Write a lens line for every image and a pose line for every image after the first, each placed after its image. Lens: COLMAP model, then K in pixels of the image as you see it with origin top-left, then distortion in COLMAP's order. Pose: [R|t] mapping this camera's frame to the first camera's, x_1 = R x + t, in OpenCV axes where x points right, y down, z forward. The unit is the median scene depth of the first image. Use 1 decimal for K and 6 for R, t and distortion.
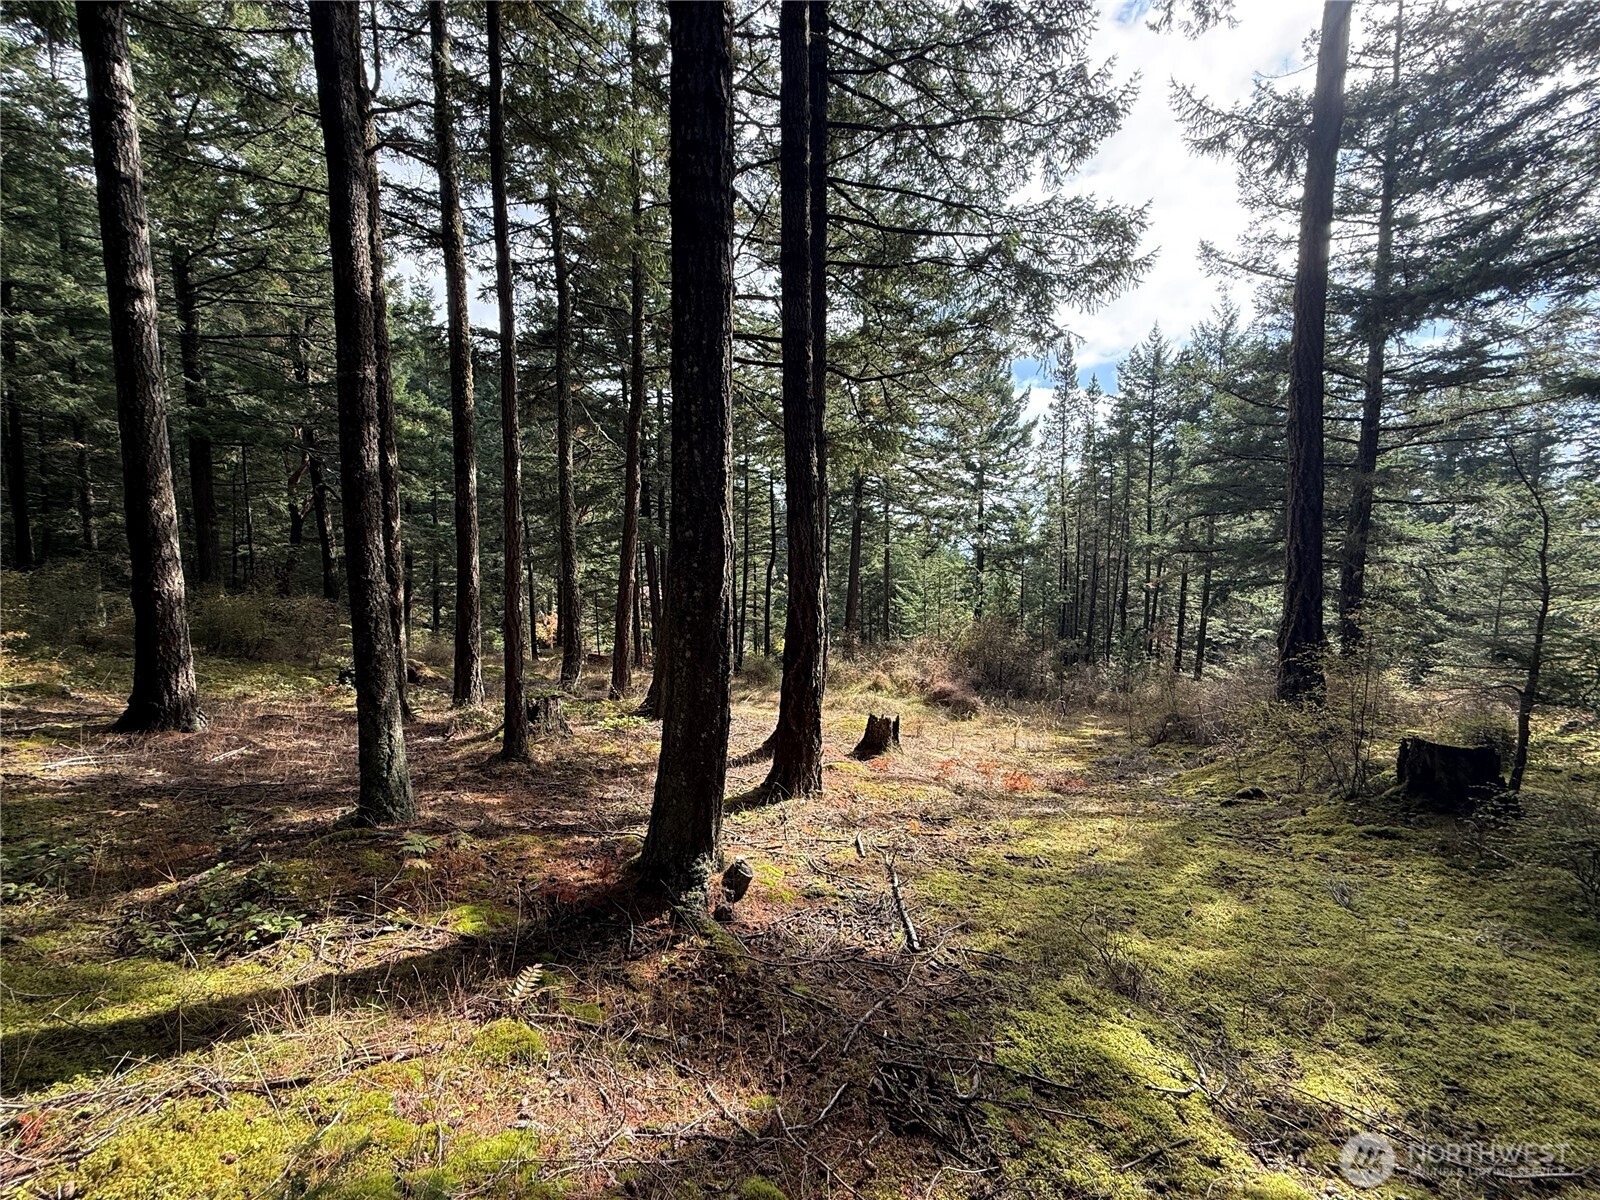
lens RADIAL K [[634.6, 0, 794.0], [0, 634.6, 601.4], [0, 0, 1]] dist [0.000799, -0.000130]
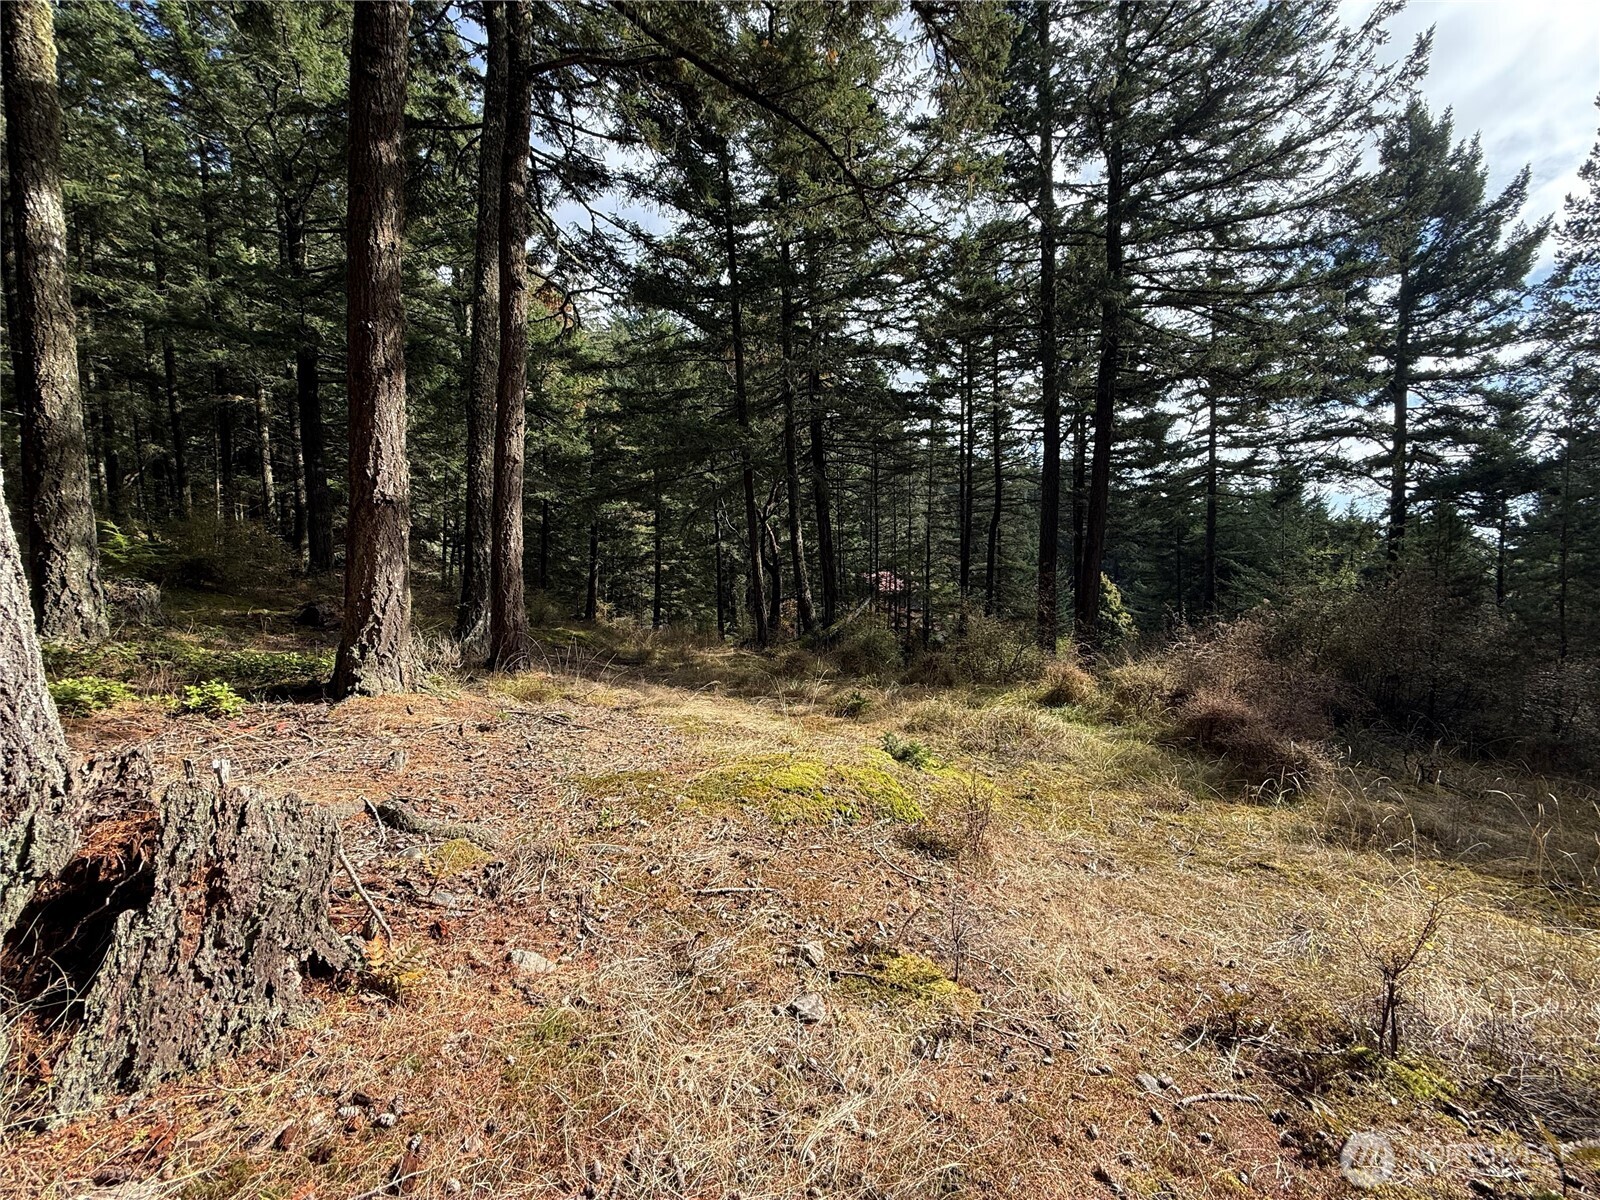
lens RADIAL K [[634.6, 0, 793.7], [0, 634.6, 598.4], [0, 0, 1]] dist [0.000799, -0.000130]
pose [[0.878501, 0.017142, -0.477432, 0.110694], [-0.024021, 0.999677, -0.008307, 0.042717], [0.477136, 0.018766, 0.878629, 0.295603]]
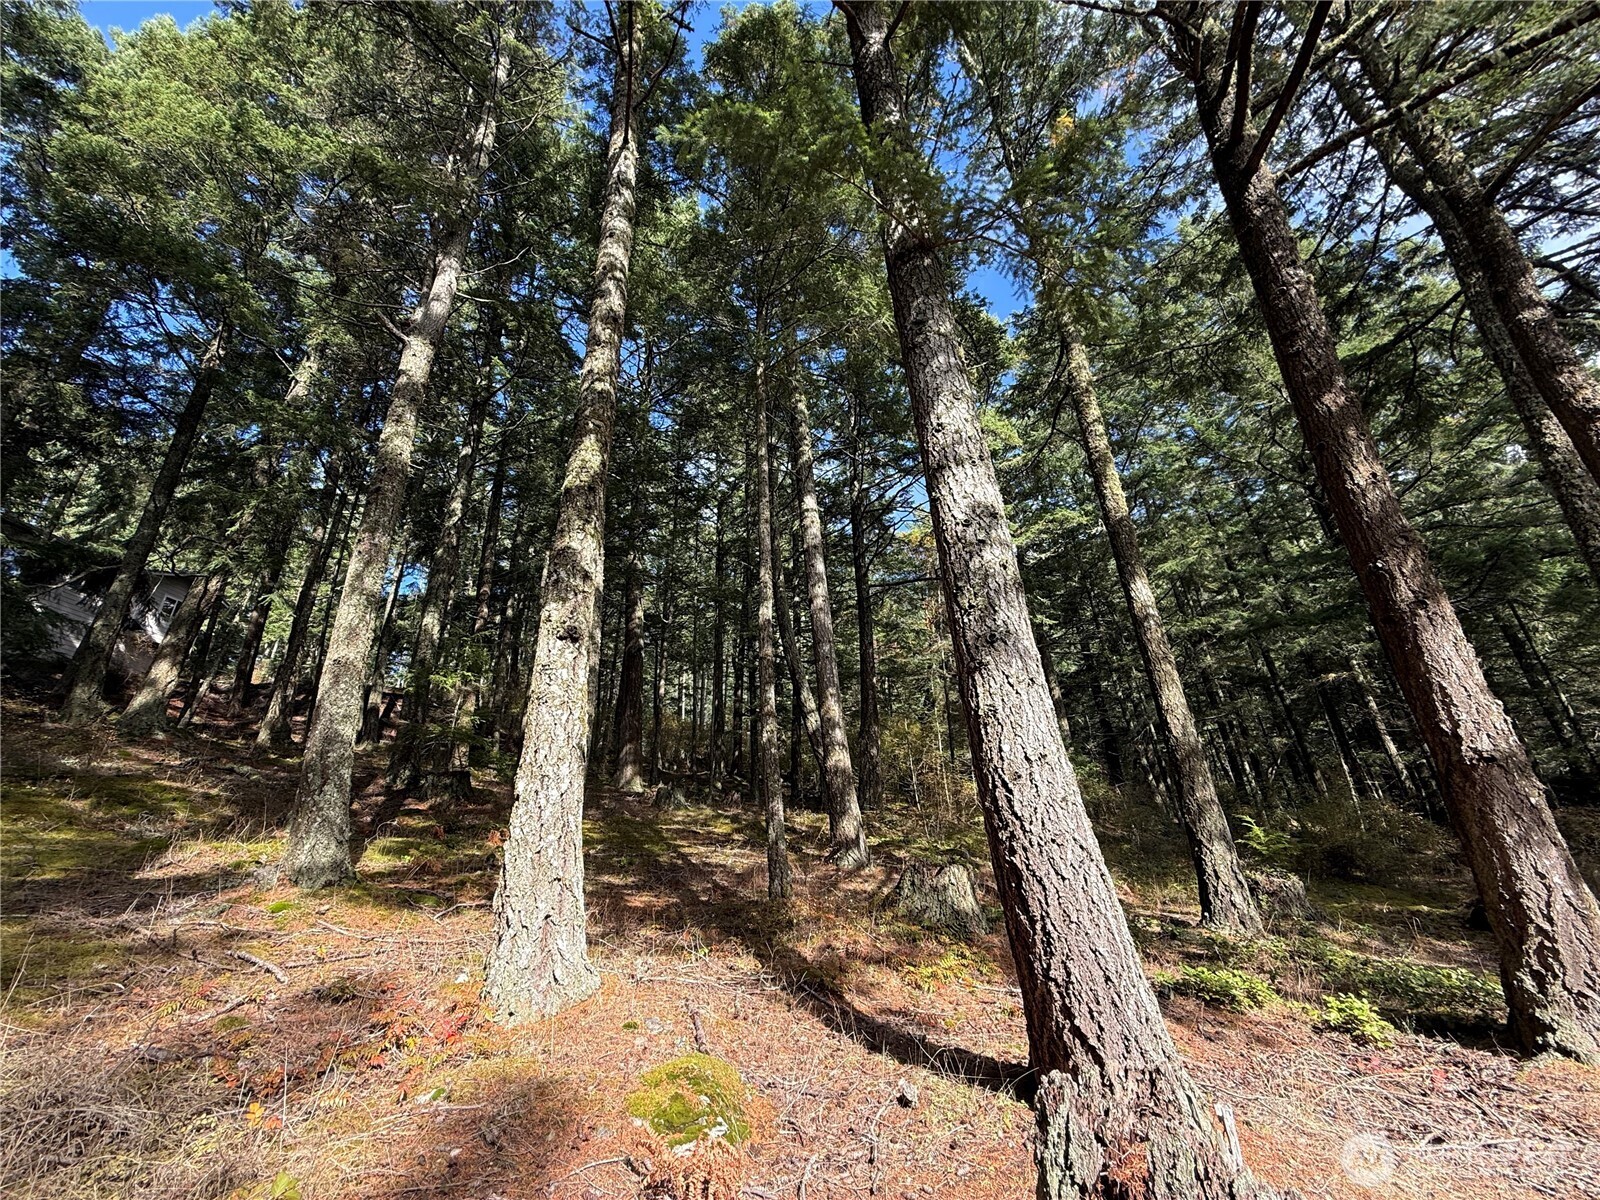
lens RADIAL K [[634.6, 0, 793.6], [0, 634.6, 597.4], [0, 0, 1]] dist [0.000799, -0.000130]
pose [[-0.371389, -0.363880, -0.854202, 0.109450], [-0.028487, 0.924036, -0.381243, 0.040910], [0.928040, -0.117256, -0.353543, 0.310898]]
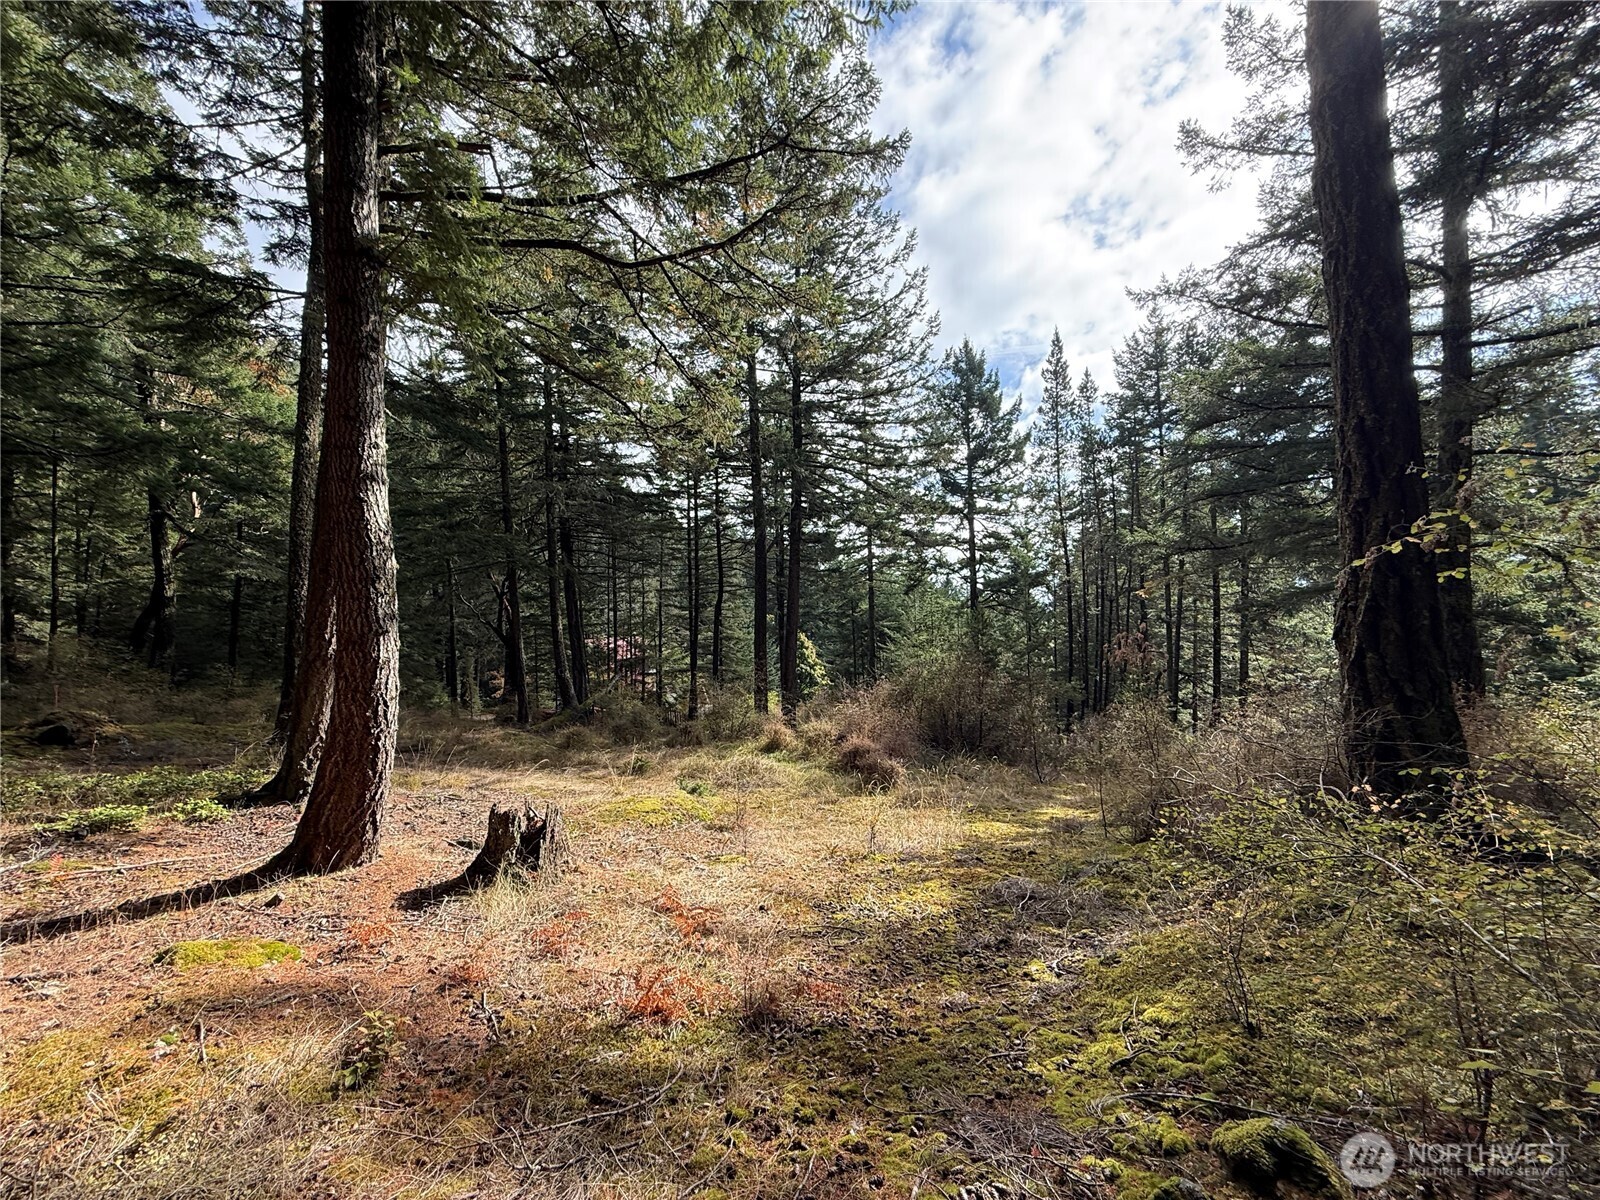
lens RADIAL K [[634.6, 0, 792.5], [0, 634.6, 600.4], [0, 0, 1]] dist [0.000799, -0.000130]
pose [[0.997953, -0.020019, -0.060741, 0.122490], [0.014381, 0.995665, -0.091890, 0.021699], [0.062318, 0.090828, 0.993915, 0.157937]]
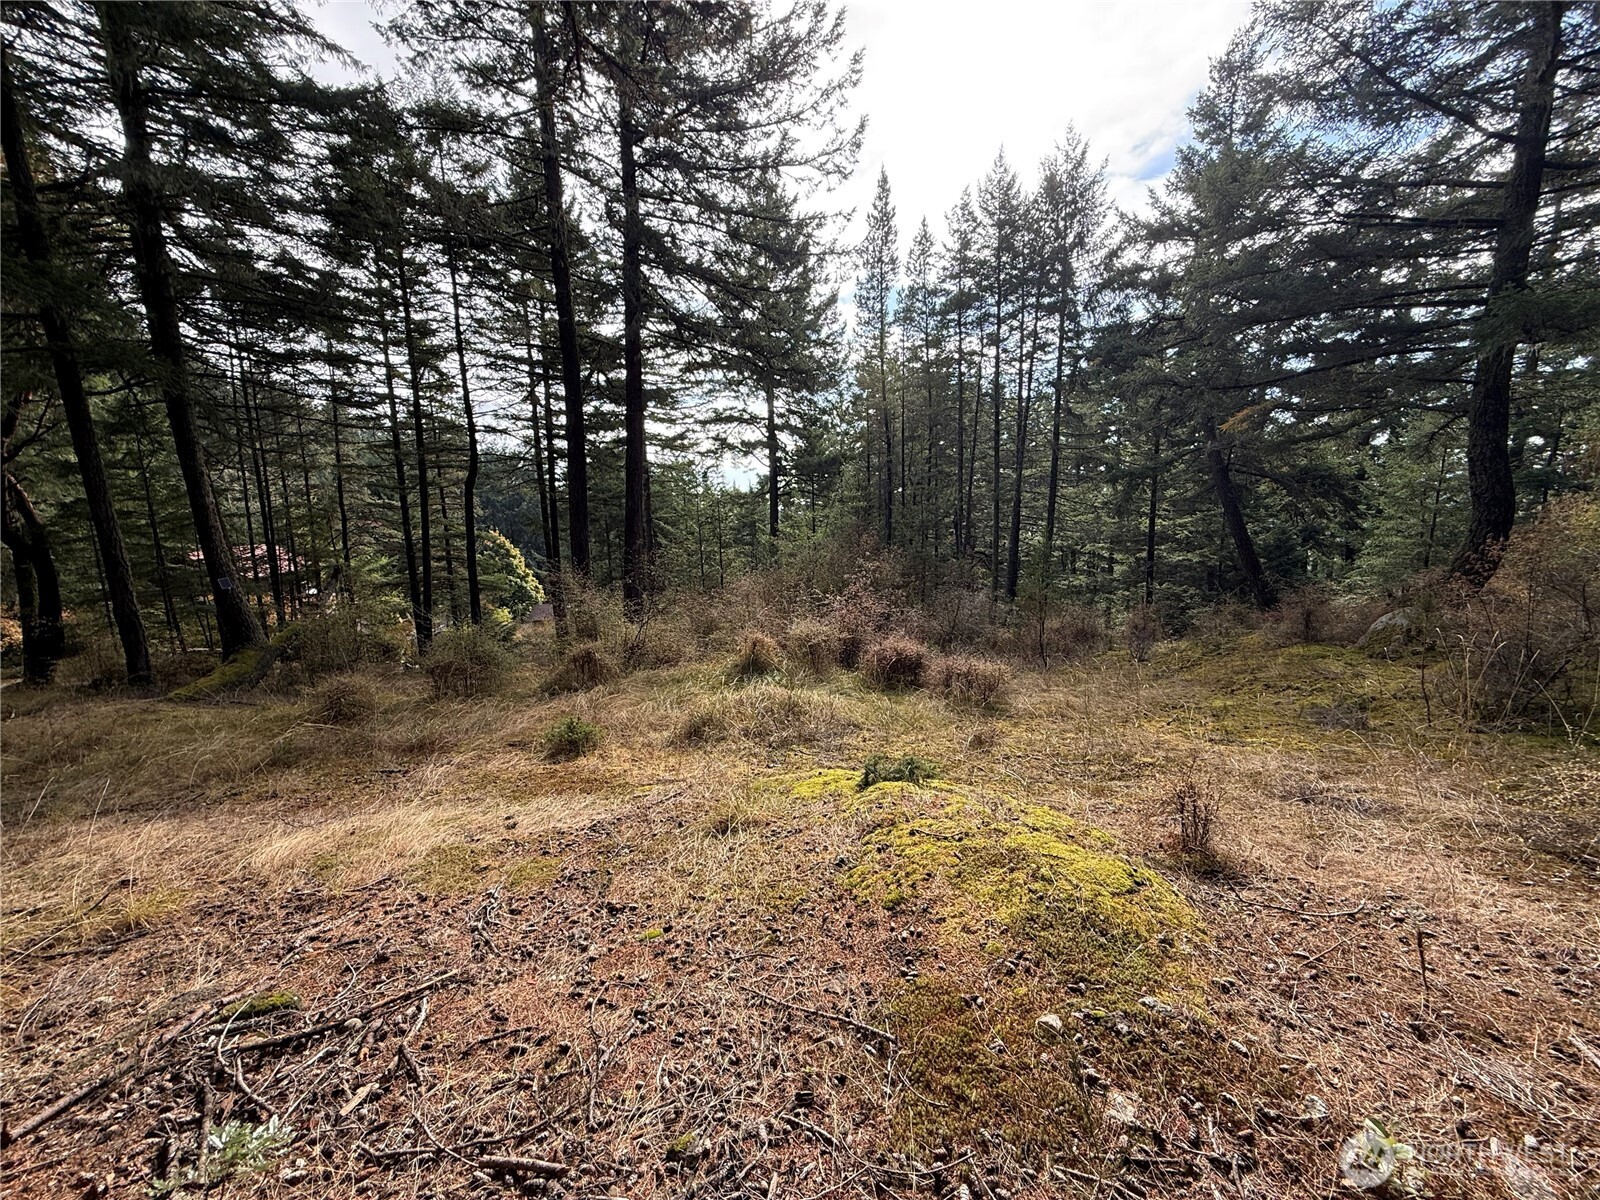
lens RADIAL K [[634.6, 0, 786.6], [0, 634.6, 595.5], [0, 0, 1]] dist [0.000799, -0.000130]
pose [[0.909206, -0.076844, 0.409193, -0.021776], [0.058425, 0.996643, 0.057345, 0.039134], [-0.412226, -0.028231, 0.910644, 0.353768]]
